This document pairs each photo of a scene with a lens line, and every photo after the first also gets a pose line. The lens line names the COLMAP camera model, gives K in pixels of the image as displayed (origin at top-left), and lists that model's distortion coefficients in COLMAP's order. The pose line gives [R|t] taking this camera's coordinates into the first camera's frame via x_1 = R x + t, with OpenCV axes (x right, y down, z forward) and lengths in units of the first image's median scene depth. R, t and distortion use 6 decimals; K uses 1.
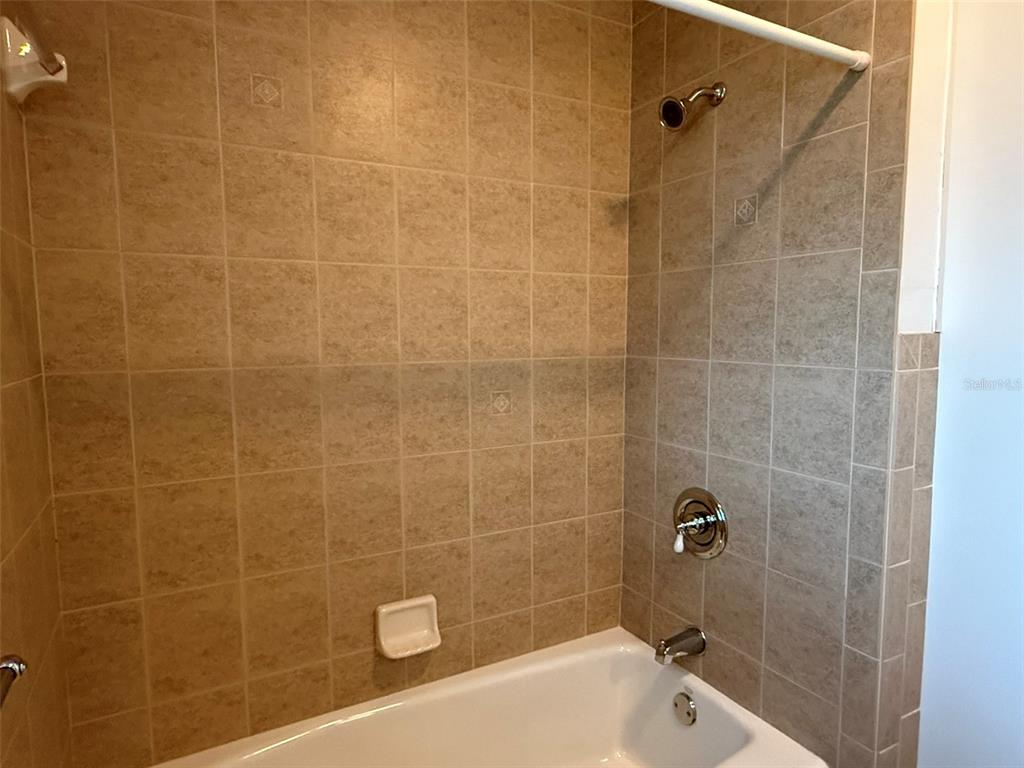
lens RADIAL K [[602.1, 0, 513.7], [0, 602.1, 379.6], [0, 0, 1]] dist [-0.000587, 0.003876]
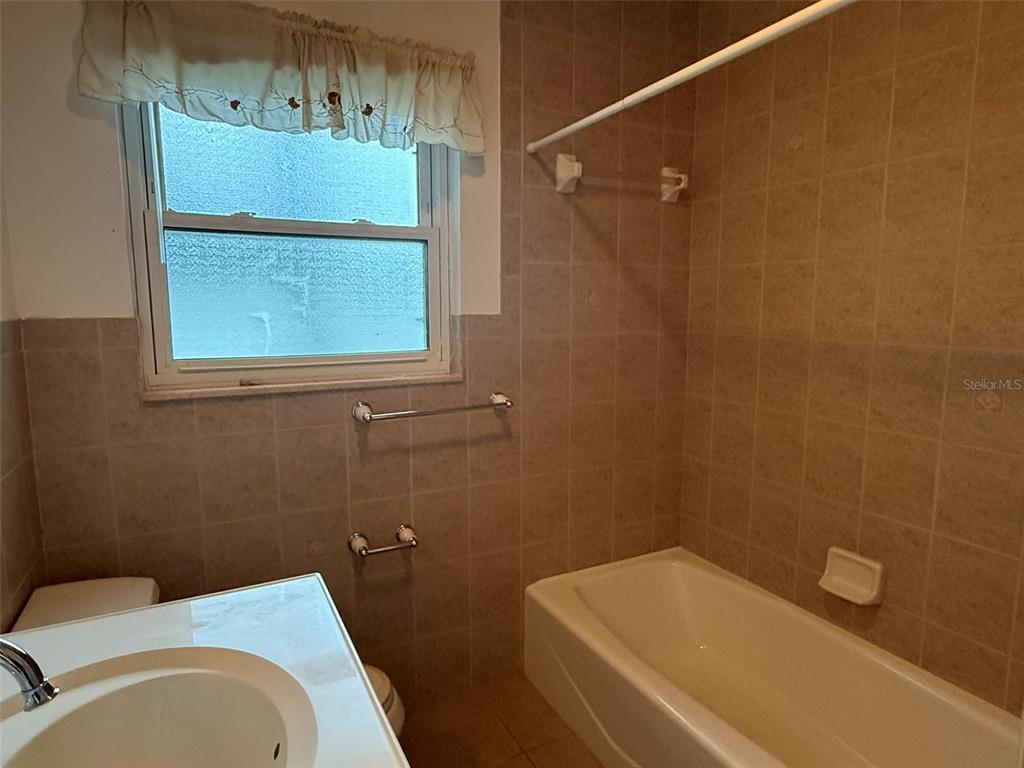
lens RADIAL K [[602.1, 0, 514.1], [0, 602.1, 385.0], [0, 0, 1]] dist [-0.000587, 0.003876]
pose [[-0.027610, 0.133377, -0.990681, 0.950609], [-0.090079, 0.986694, 0.135351, -0.041385], [0.995552, 0.092976, -0.015229, 0.366687]]
